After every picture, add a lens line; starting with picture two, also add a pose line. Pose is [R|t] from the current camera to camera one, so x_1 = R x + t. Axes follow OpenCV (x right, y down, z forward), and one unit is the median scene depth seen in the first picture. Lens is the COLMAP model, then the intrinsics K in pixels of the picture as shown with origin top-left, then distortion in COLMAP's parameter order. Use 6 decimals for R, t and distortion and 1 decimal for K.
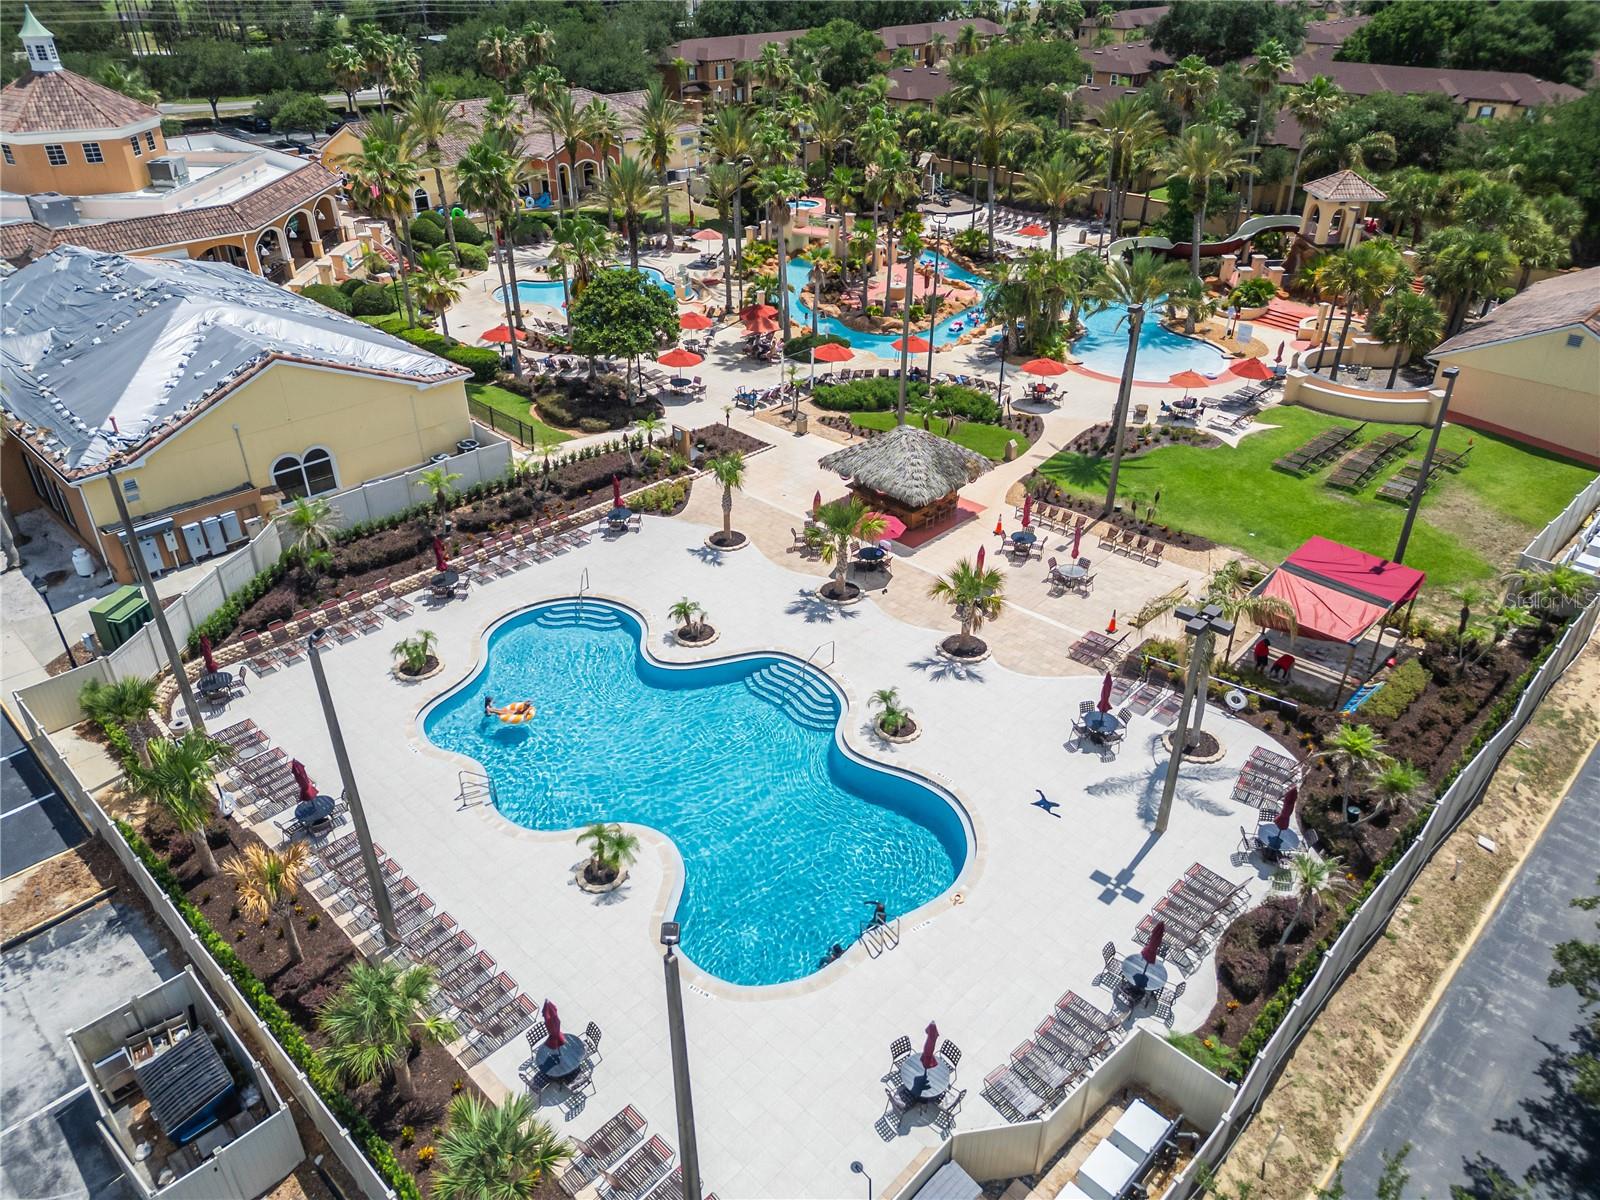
lens RADIAL K [[1129.8, 0, 808.3], [0, 1129.8, 612.0], [0, 0, 1]] dist [0.057108, -0.049451]
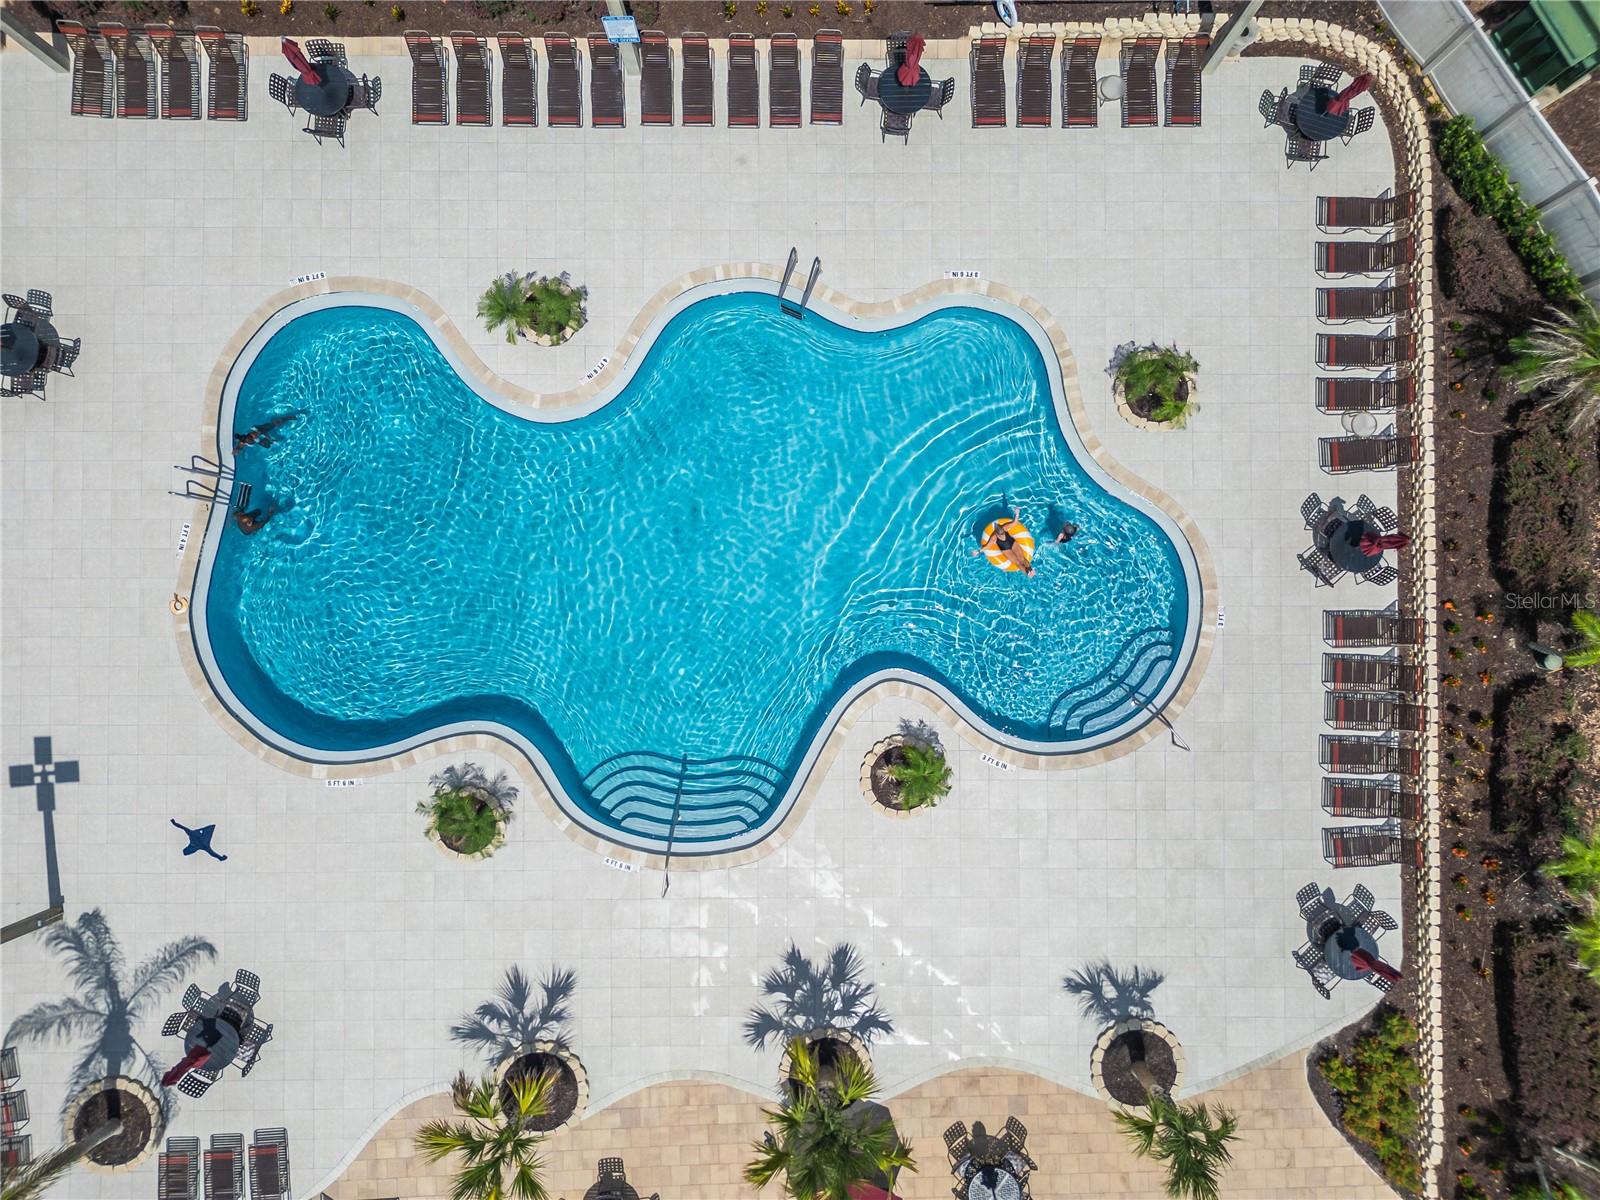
lens RADIAL K [[1129.8, 0, 803.4], [0, 1129.8, 604.0], [0, 0, 1]] dist [0.057108, -0.049451]
pose [[-0.713459, 0.700228, -0.025630, -0.064211], [-0.368405, -0.343750, 0.863779, -0.244464], [0.596032, 0.625713, 0.503219, 0.366367]]
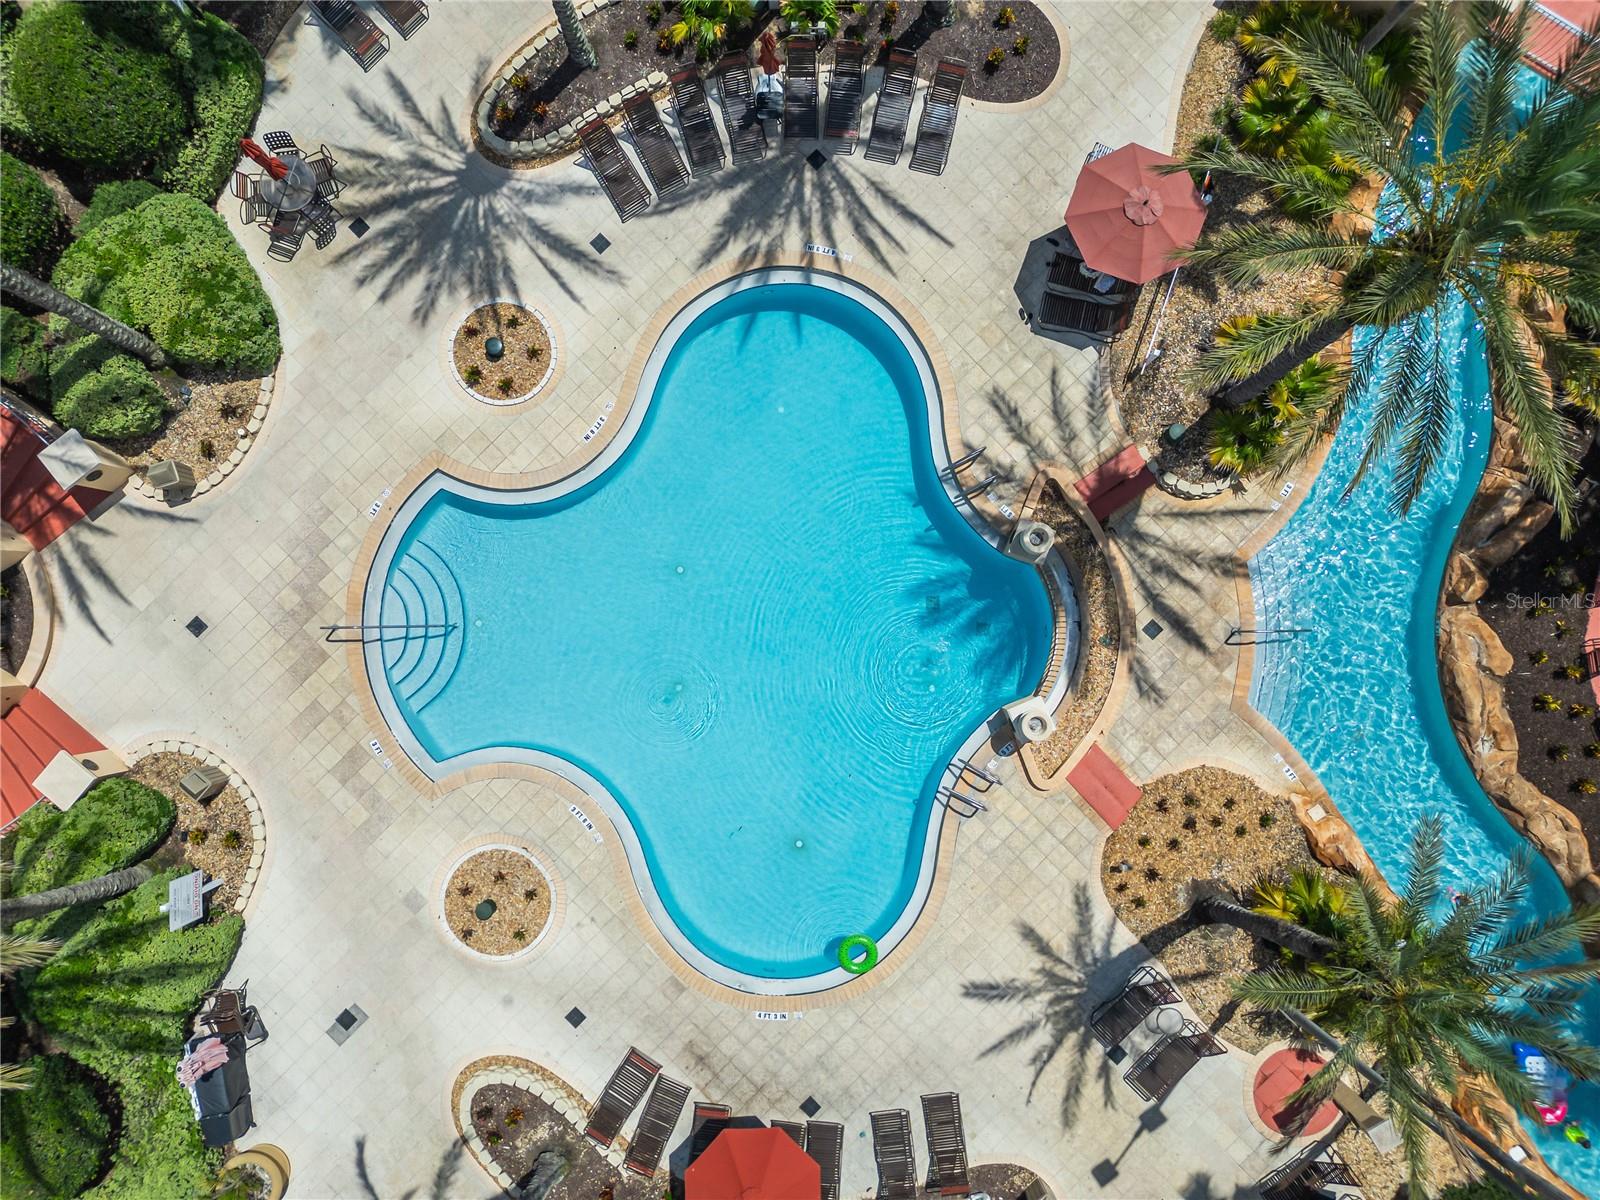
lens RADIAL K [[1129.8, 0, 796.6], [0, 1129.8, 607.0], [0, 0, 1]] dist [0.057108, -0.049451]
pose [[0.999672, 0.023585, -0.009971, -0.183851], [-0.004346, 0.540025, 0.841638, -0.581356], [0.025235, -0.841318, 0.539951, 0.948155]]
